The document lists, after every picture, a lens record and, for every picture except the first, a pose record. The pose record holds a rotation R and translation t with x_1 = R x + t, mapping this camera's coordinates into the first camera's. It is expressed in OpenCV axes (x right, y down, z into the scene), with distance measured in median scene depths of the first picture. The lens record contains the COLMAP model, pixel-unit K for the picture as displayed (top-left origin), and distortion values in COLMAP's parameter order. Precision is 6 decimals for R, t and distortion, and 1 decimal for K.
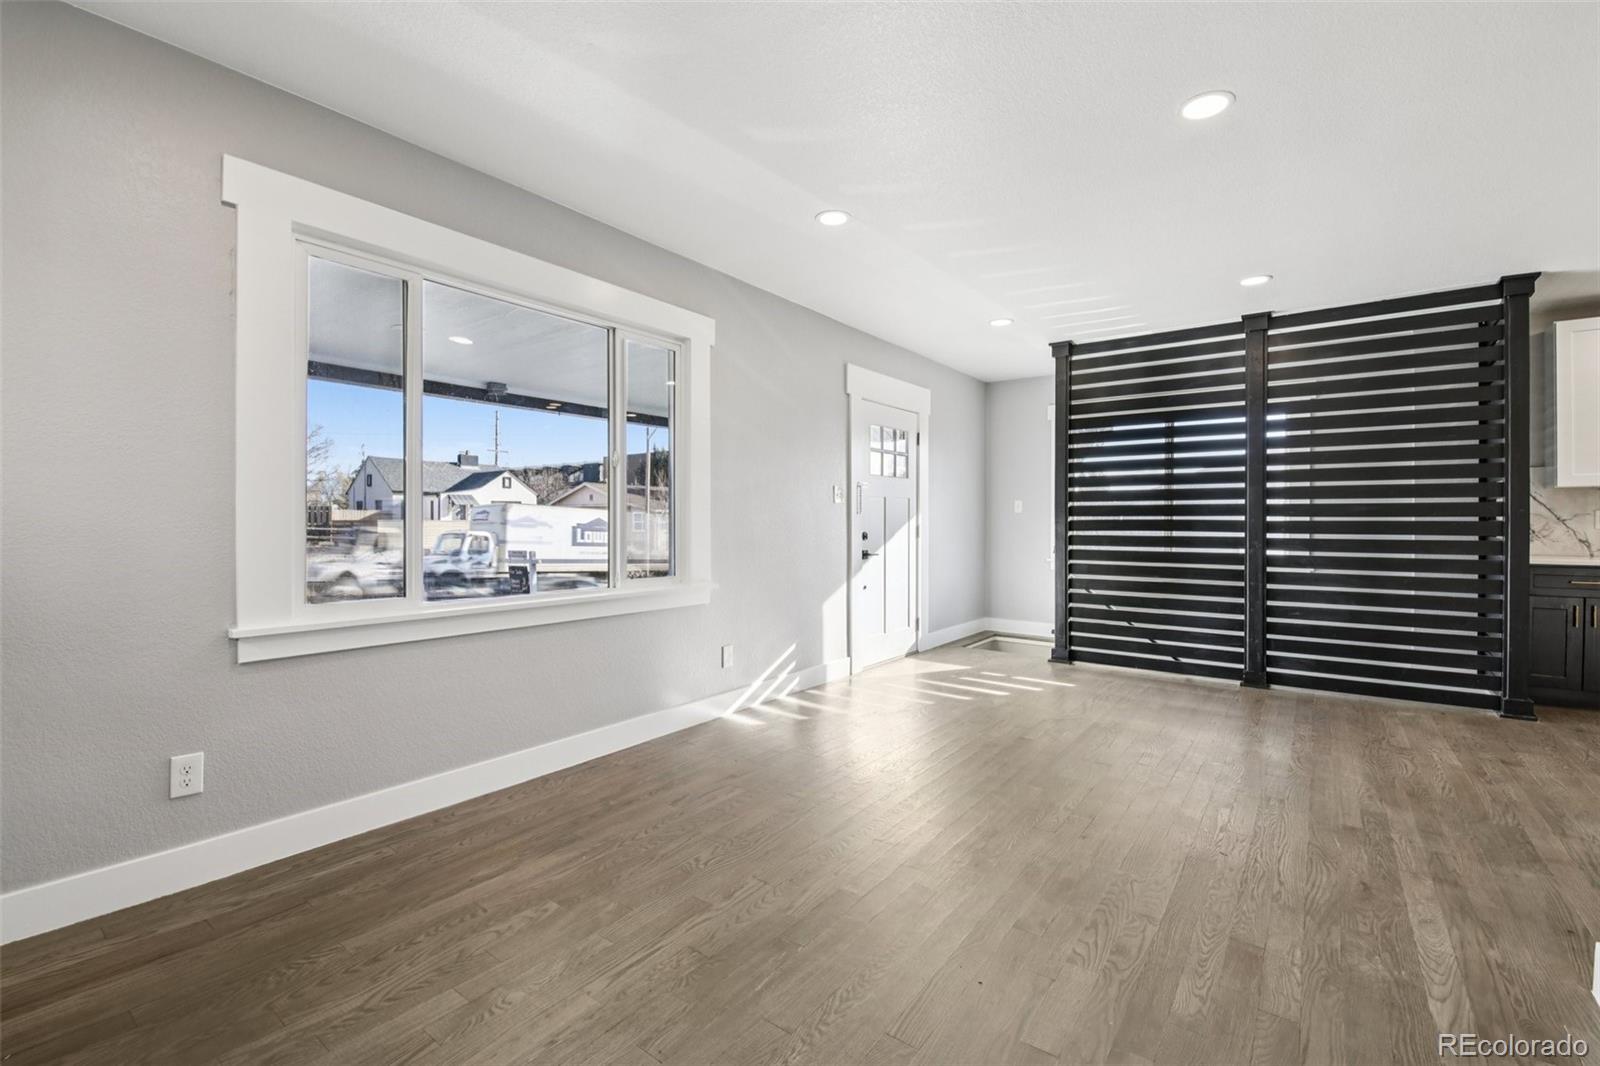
lens RADIAL K [[698.4, 0, 796.0], [0, 698.4, 526.8], [0, 0, 1]] dist [-0.002053, -0.006876]
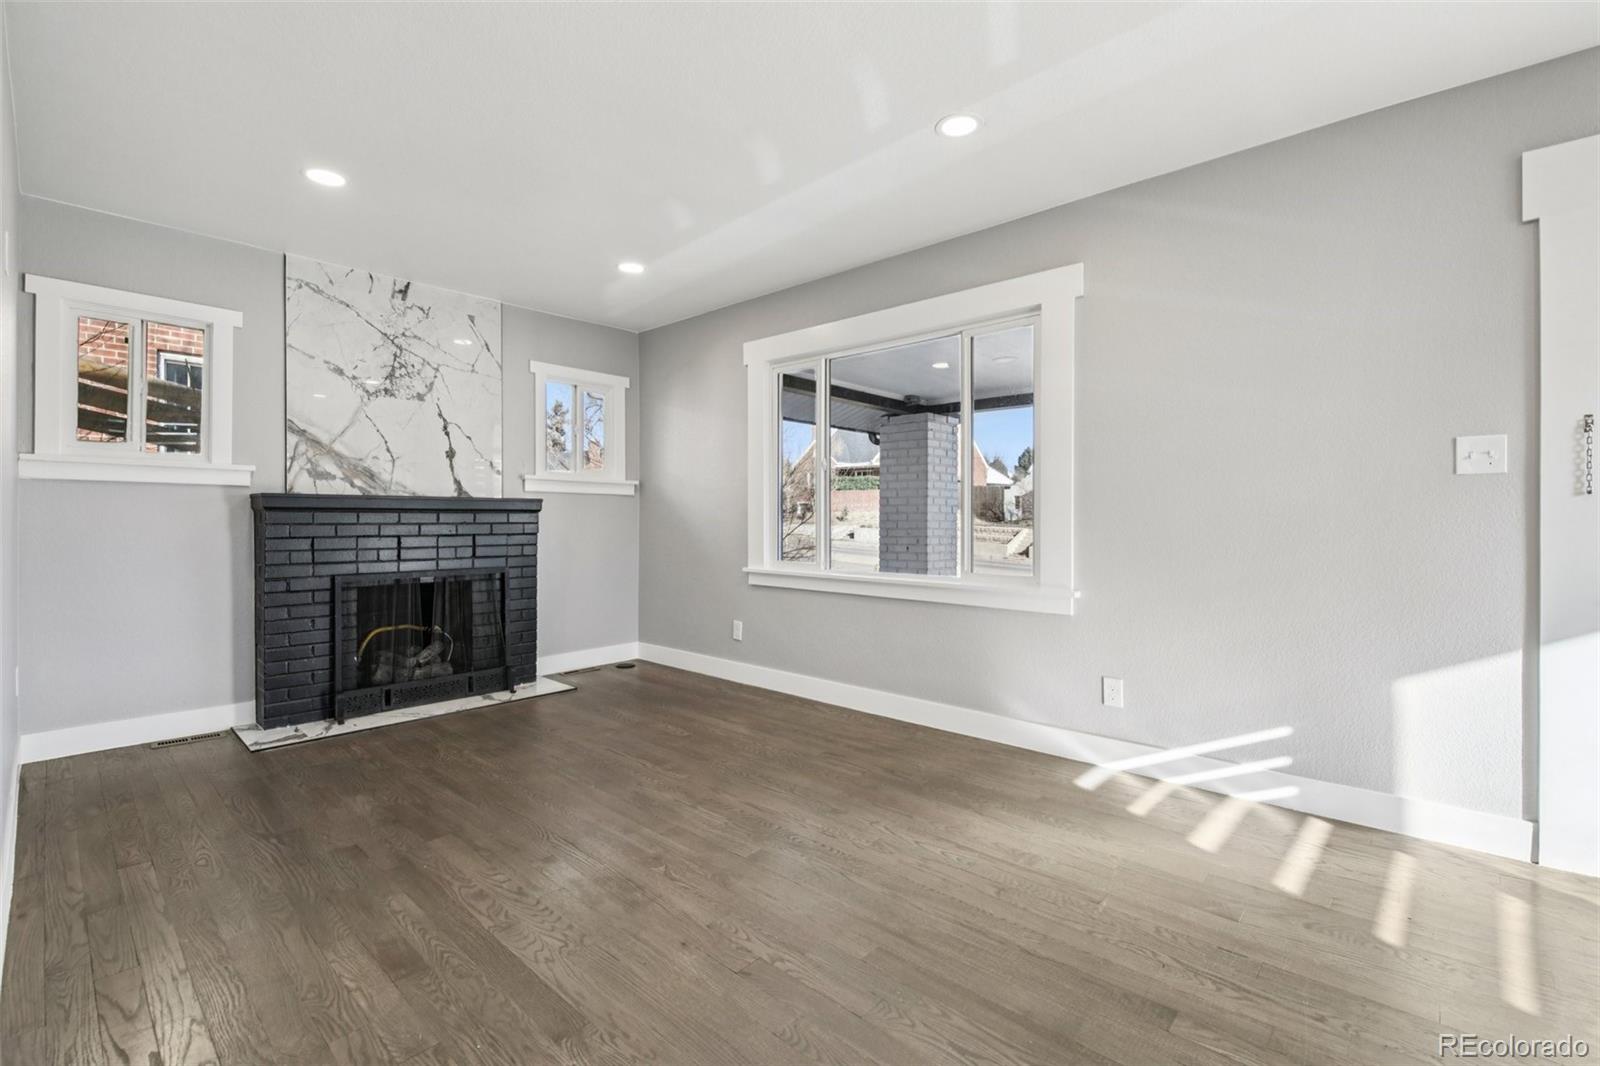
lens RADIAL K [[703.7, 0, 801.4], [0, 703.7, 519.3], [0, 0, 1]] dist [-0.003558, -0.000361]
pose [[-0.100018, -0.002804, -0.994982, 0.708551], [-0.006904, 0.999974, -0.002124, 0.001492], [0.994962, 0.006657, -0.100035, 0.747027]]
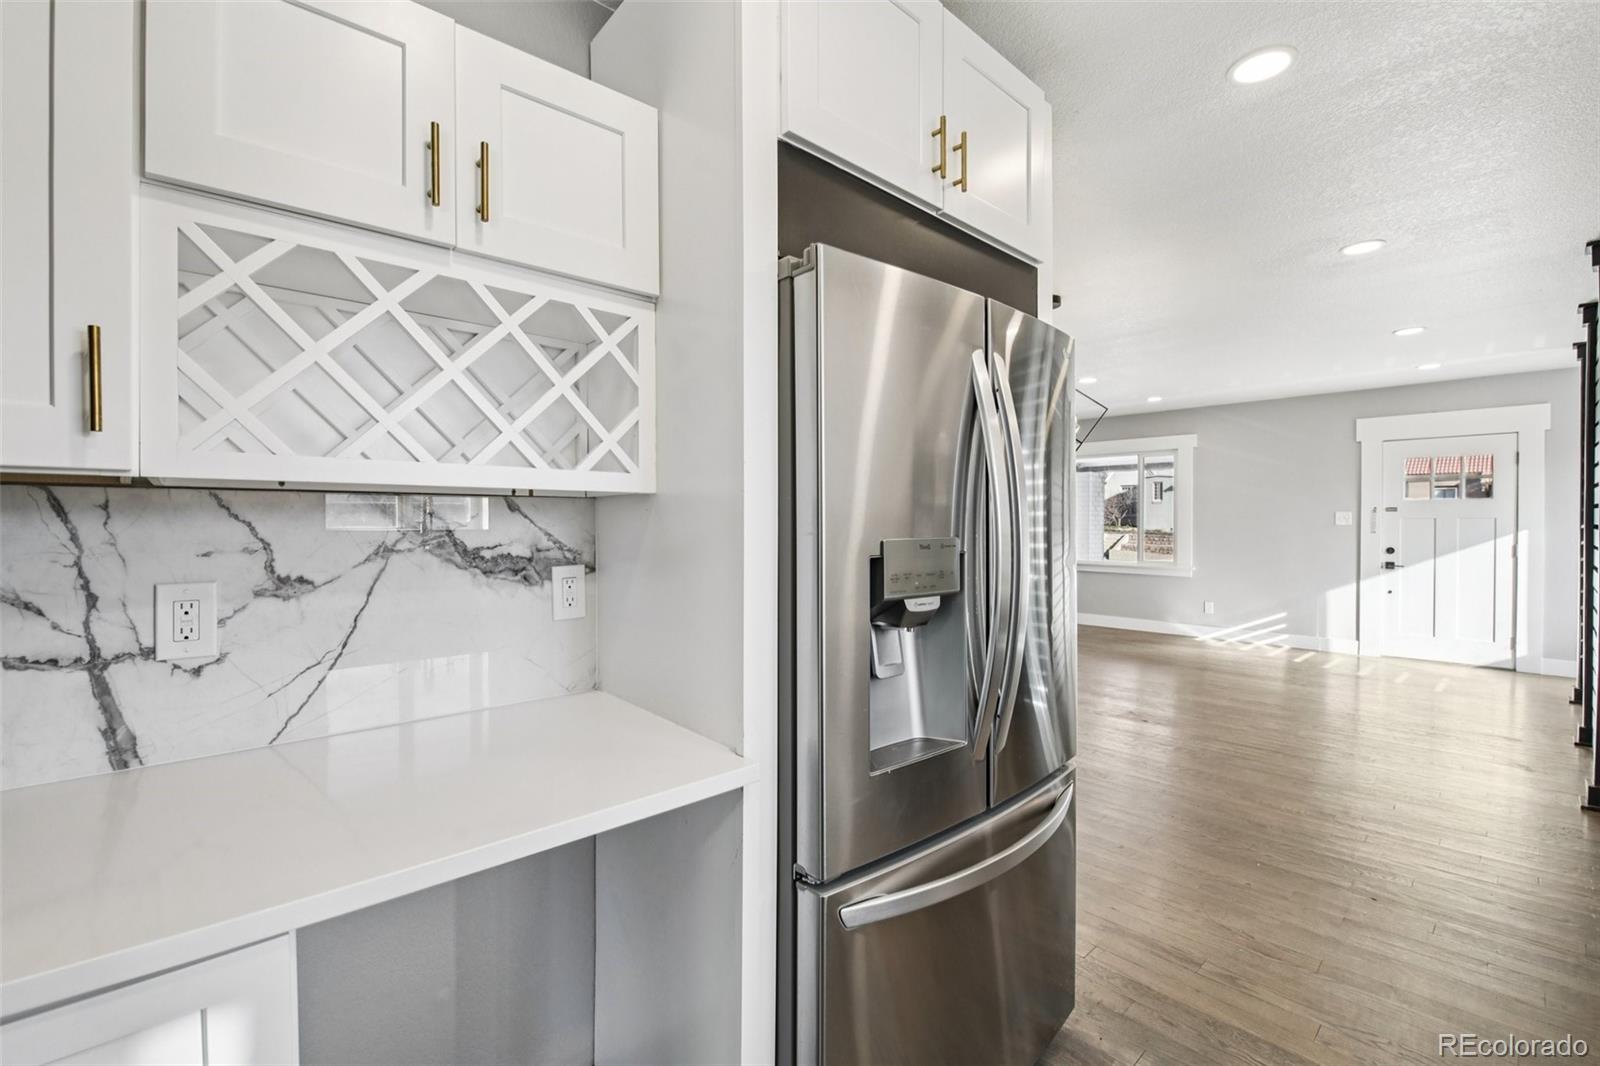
lens RADIAL K [[698.4, 0, 796.0], [0, 698.4, 526.8], [0, 0, 1]] dist [-0.002053, -0.006876]
pose [[-0.185003, 0.006794, -0.982714, 1.995380], [-0.007206, 0.999940, 0.008270, -0.041384], [0.982712, 0.008611, -0.184943, 0.249550]]
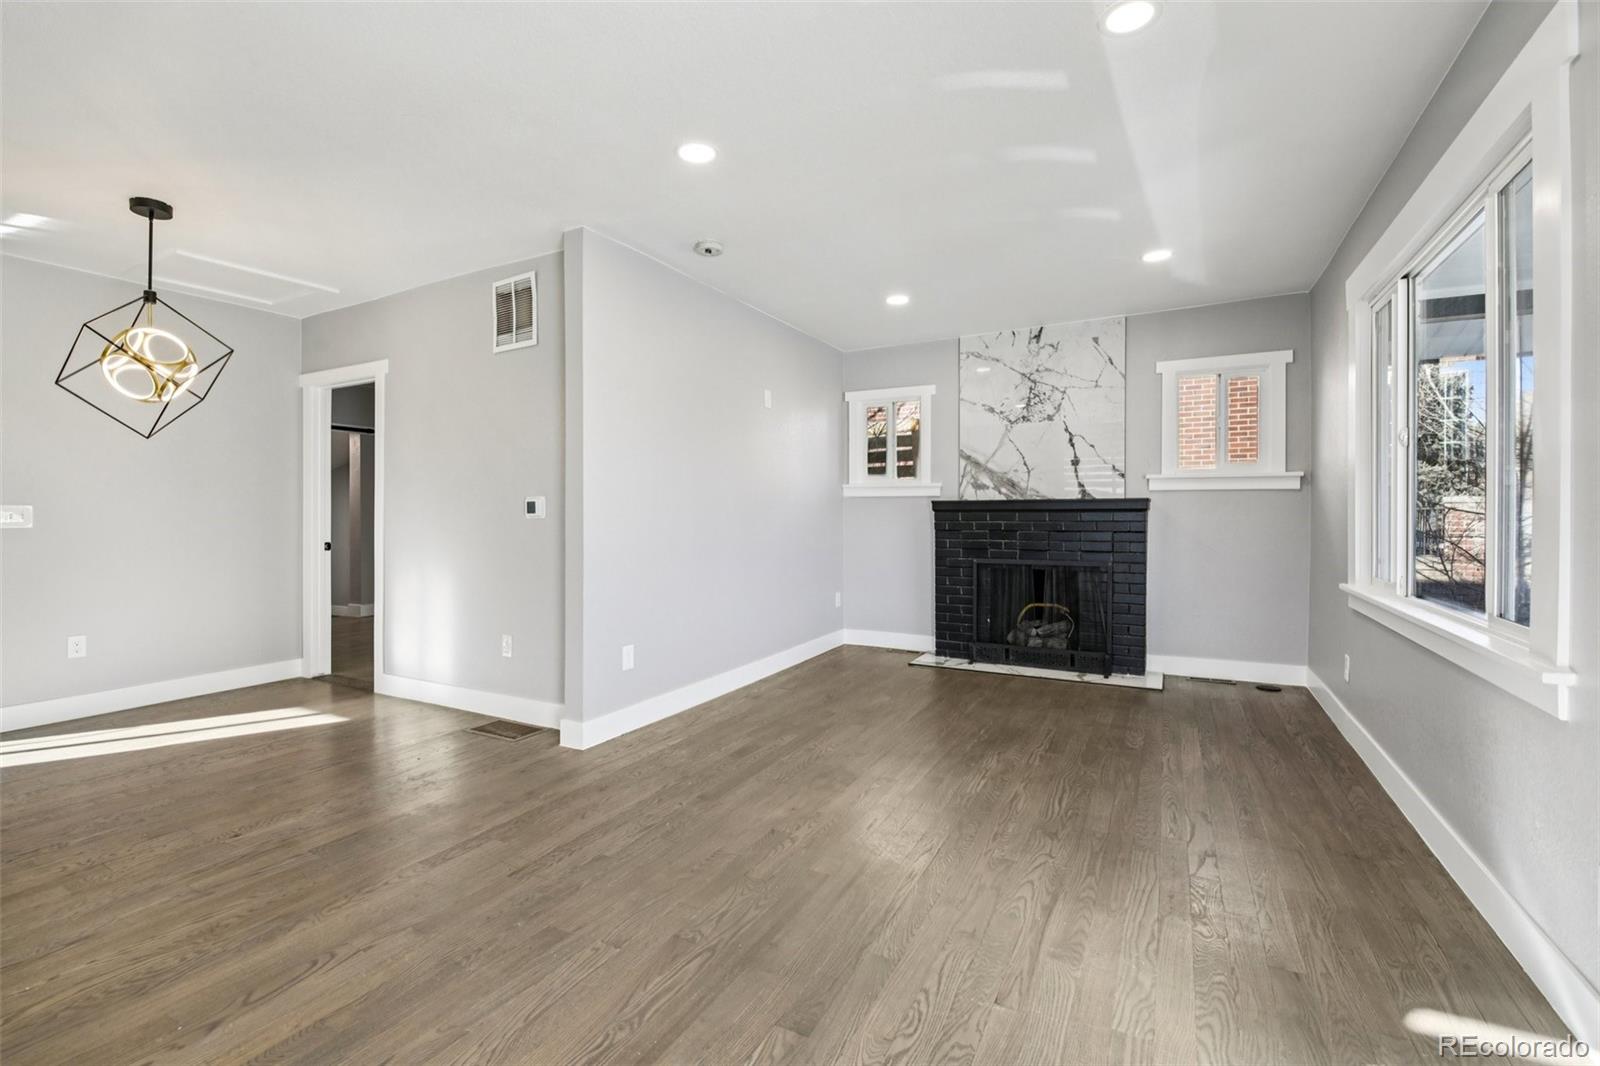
lens RADIAL K [[698.4, 0, 791.6], [0, 698.4, 511.9], [0, 0, 1]] dist [0.002328, -0.007100]
pose [[-0.989367, -0.001884, -0.145431, 0.358176], [-0.001945, 0.999998, 0.000273, -0.007574], [0.145431, 0.000553, -0.989368, 1.291644]]
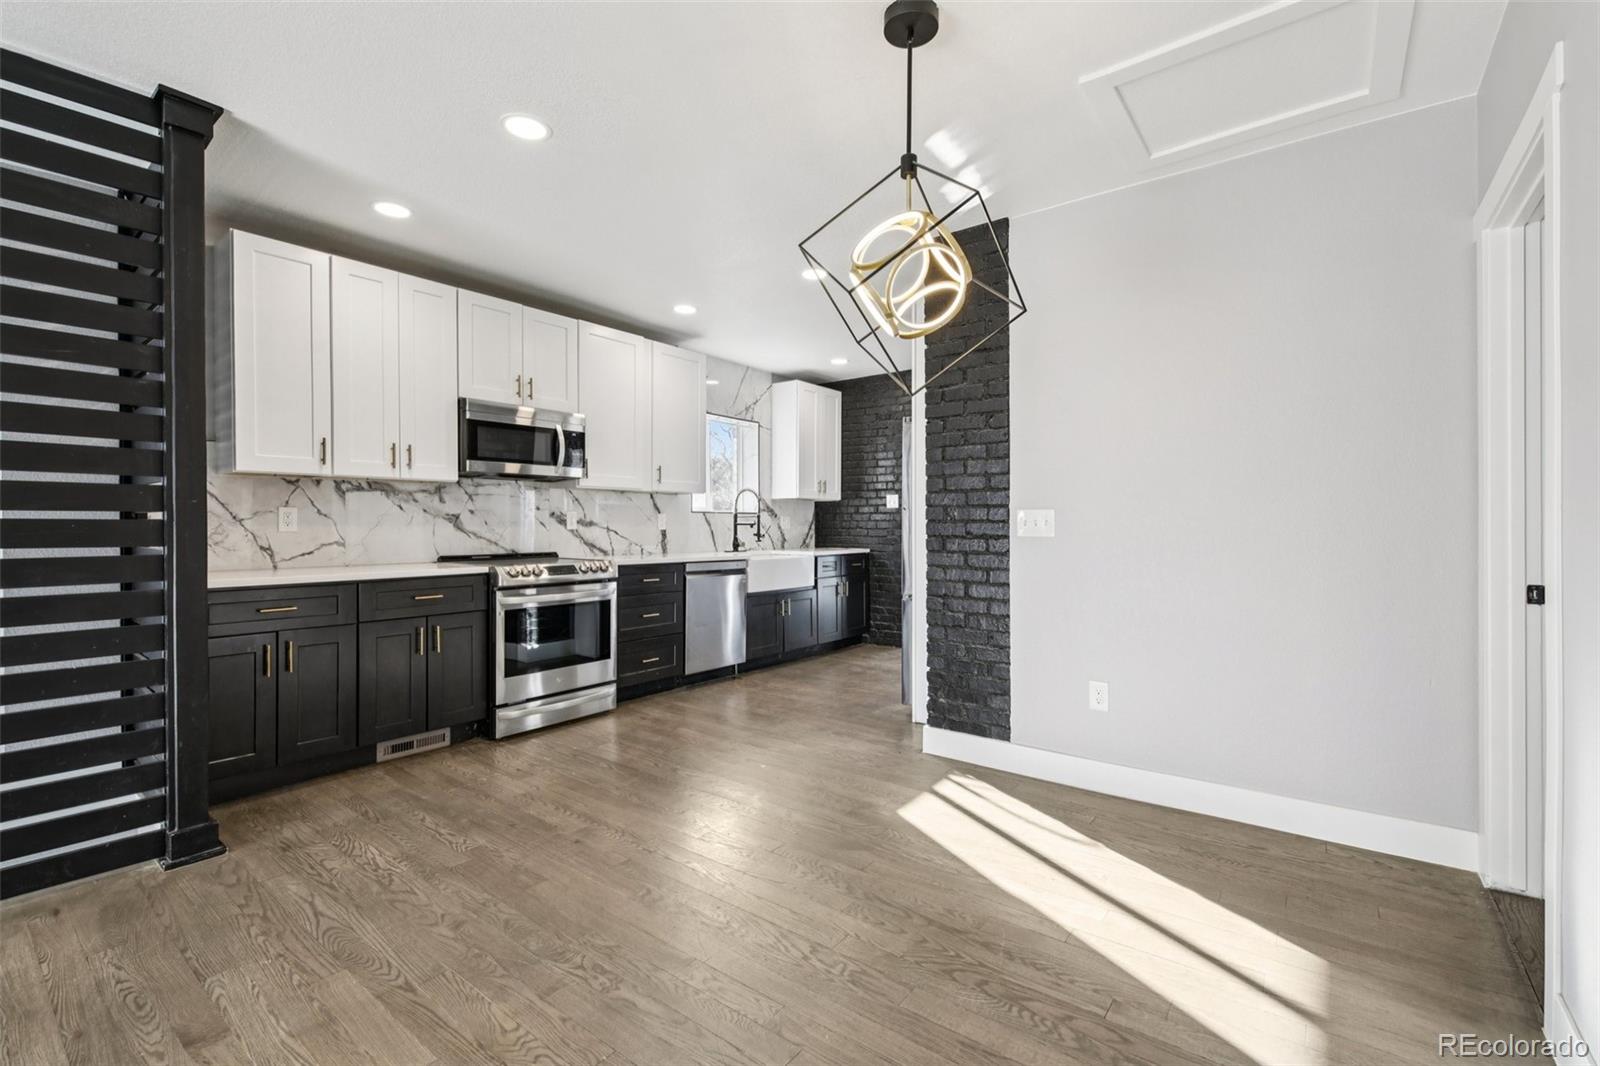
lens RADIAL K [[698.4, 0, 796.0], [0, 698.4, 526.8], [0, 0, 1]] dist [-0.002053, -0.006876]
pose [[0.019018, -0.002479, 0.999816, 0.473536], [0.009114, 0.999956, 0.002306, 0.001283], [-0.999778, 0.009068, 0.019040, 0.480158]]
